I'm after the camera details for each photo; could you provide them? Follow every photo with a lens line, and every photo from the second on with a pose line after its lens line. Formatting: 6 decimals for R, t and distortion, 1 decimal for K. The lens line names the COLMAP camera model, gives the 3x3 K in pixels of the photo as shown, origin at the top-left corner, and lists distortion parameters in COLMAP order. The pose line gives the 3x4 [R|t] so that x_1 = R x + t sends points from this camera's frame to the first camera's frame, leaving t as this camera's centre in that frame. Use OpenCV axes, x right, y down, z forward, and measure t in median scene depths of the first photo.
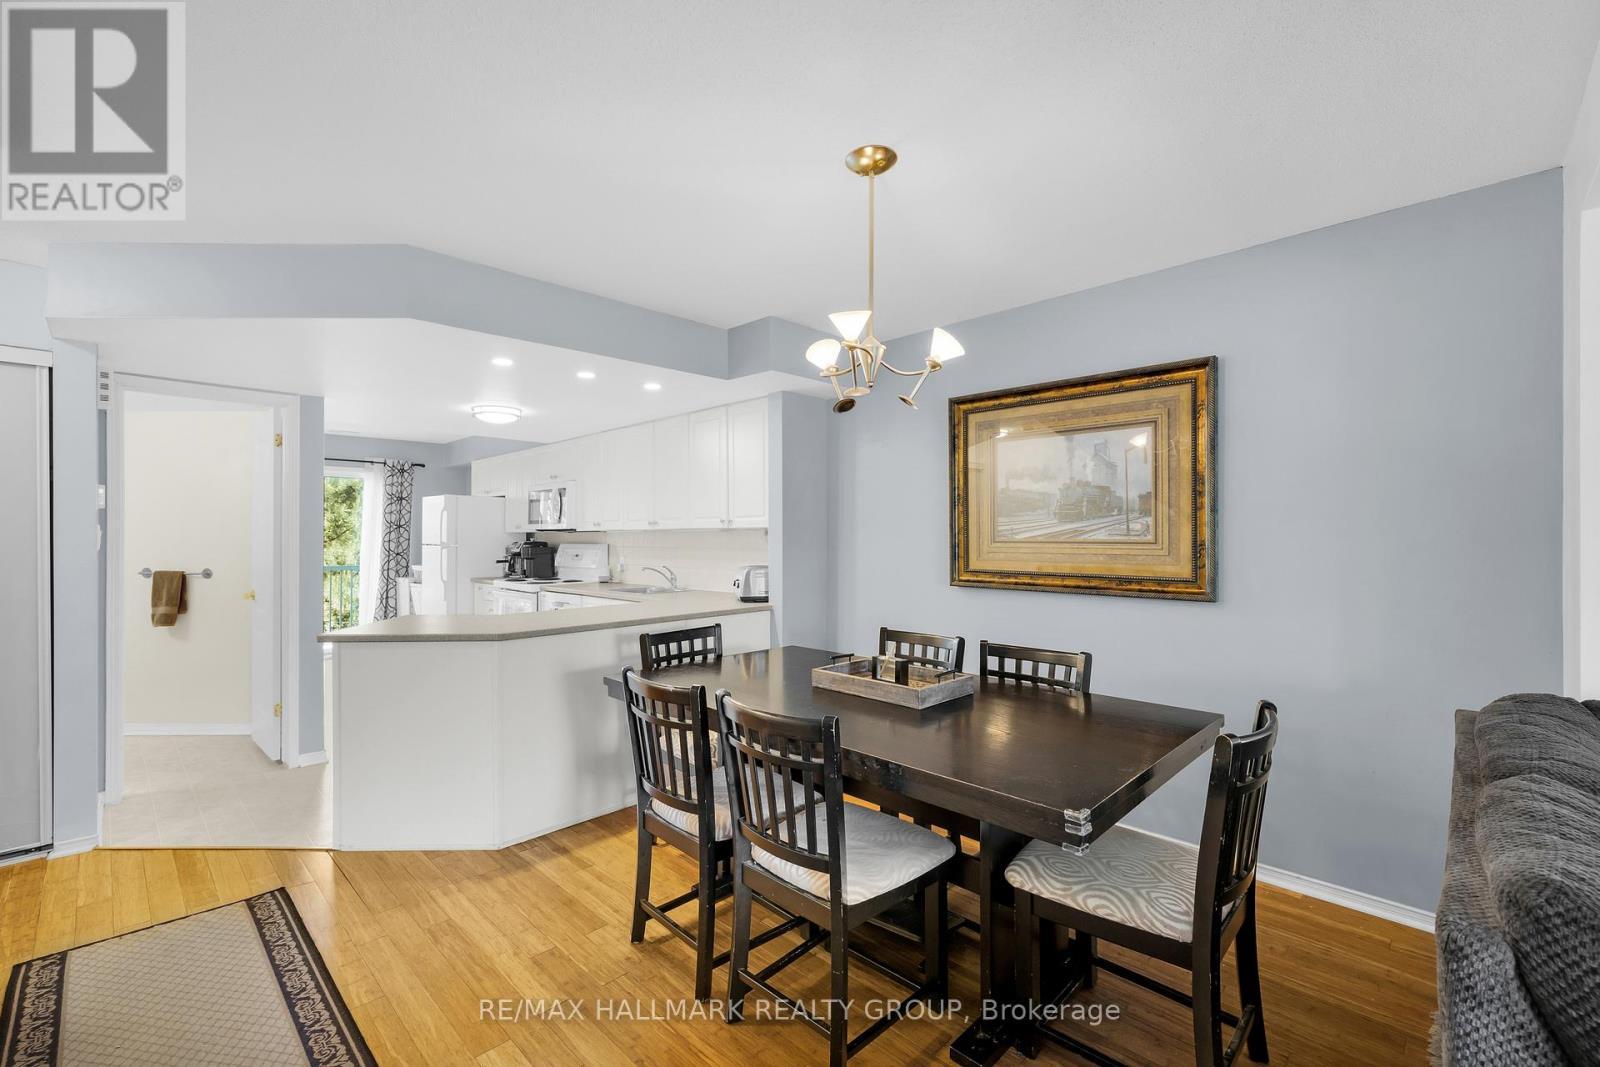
lens RADIAL K [[682.9, 0, 797.7], [0, 682.9, 536.6], [0, 0, 1]] dist [0.004914, -0.001218]
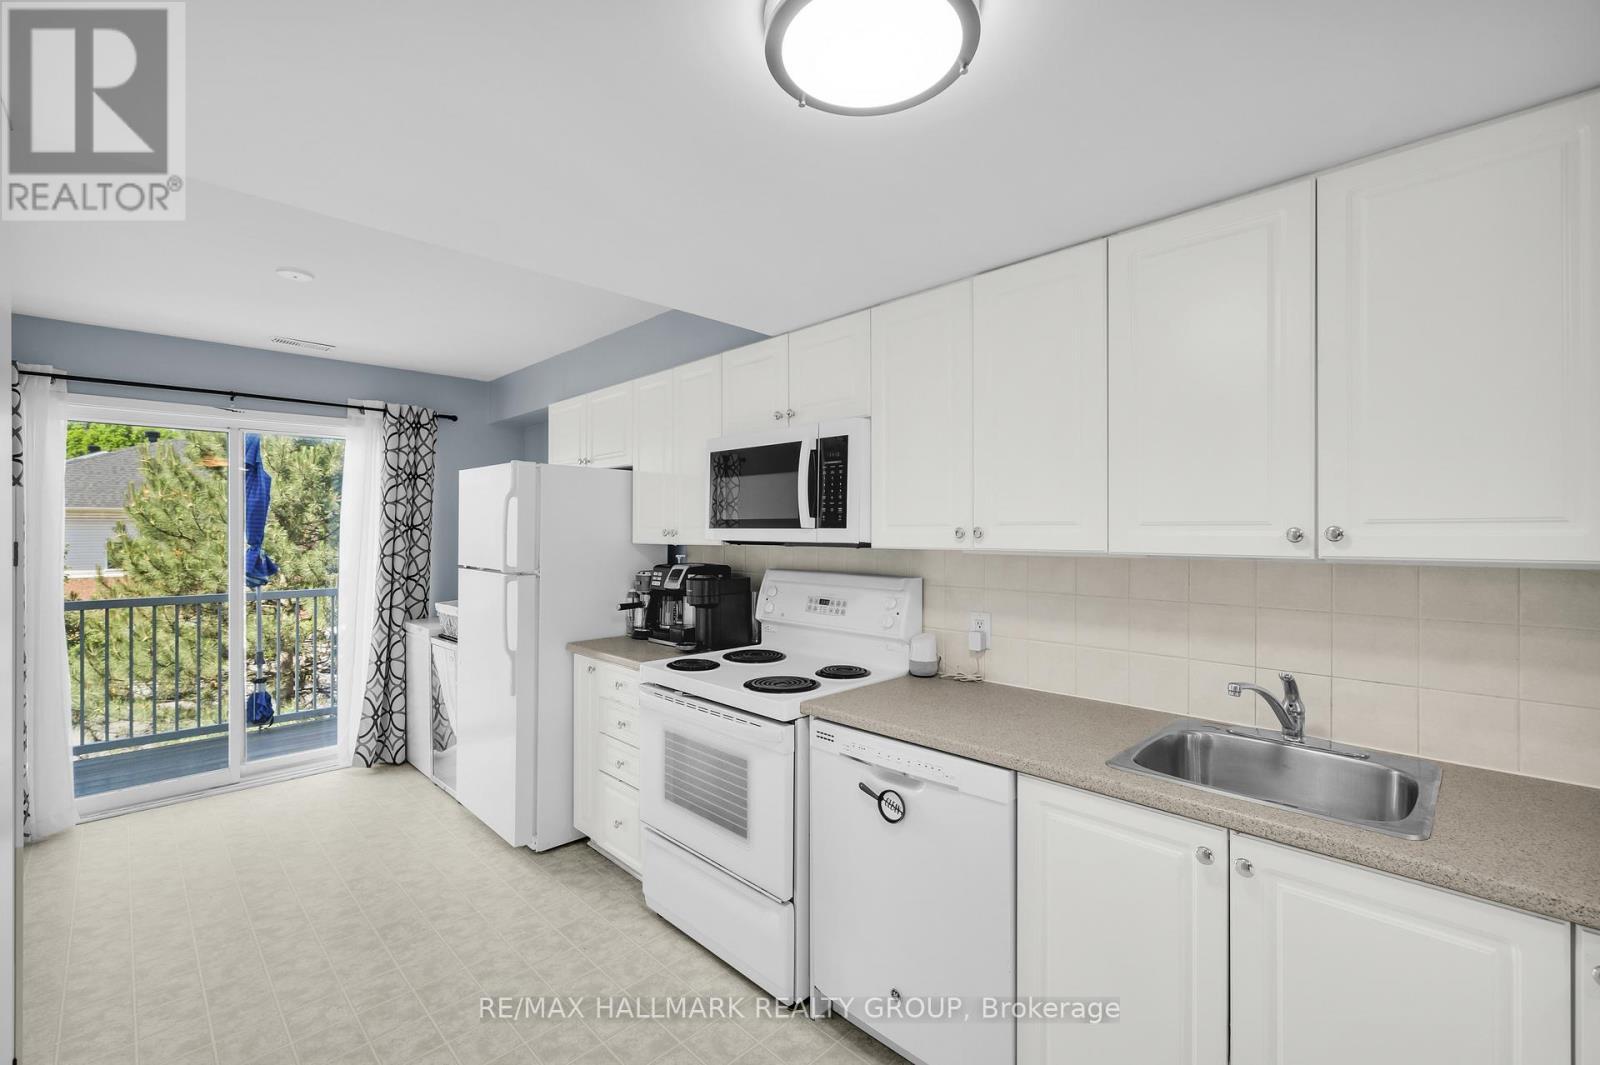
lens RADIAL K [[682.9, 0, 778.7], [0, 682.9, 525.7], [0, 0, 1]] dist [0.004914, -0.001218]
pose [[0.999648, 0.003599, -0.026303, -0.334098], [-0.003772, 0.999971, -0.006545, -0.016843], [0.026279, 0.006642, 0.999633, 0.561519]]
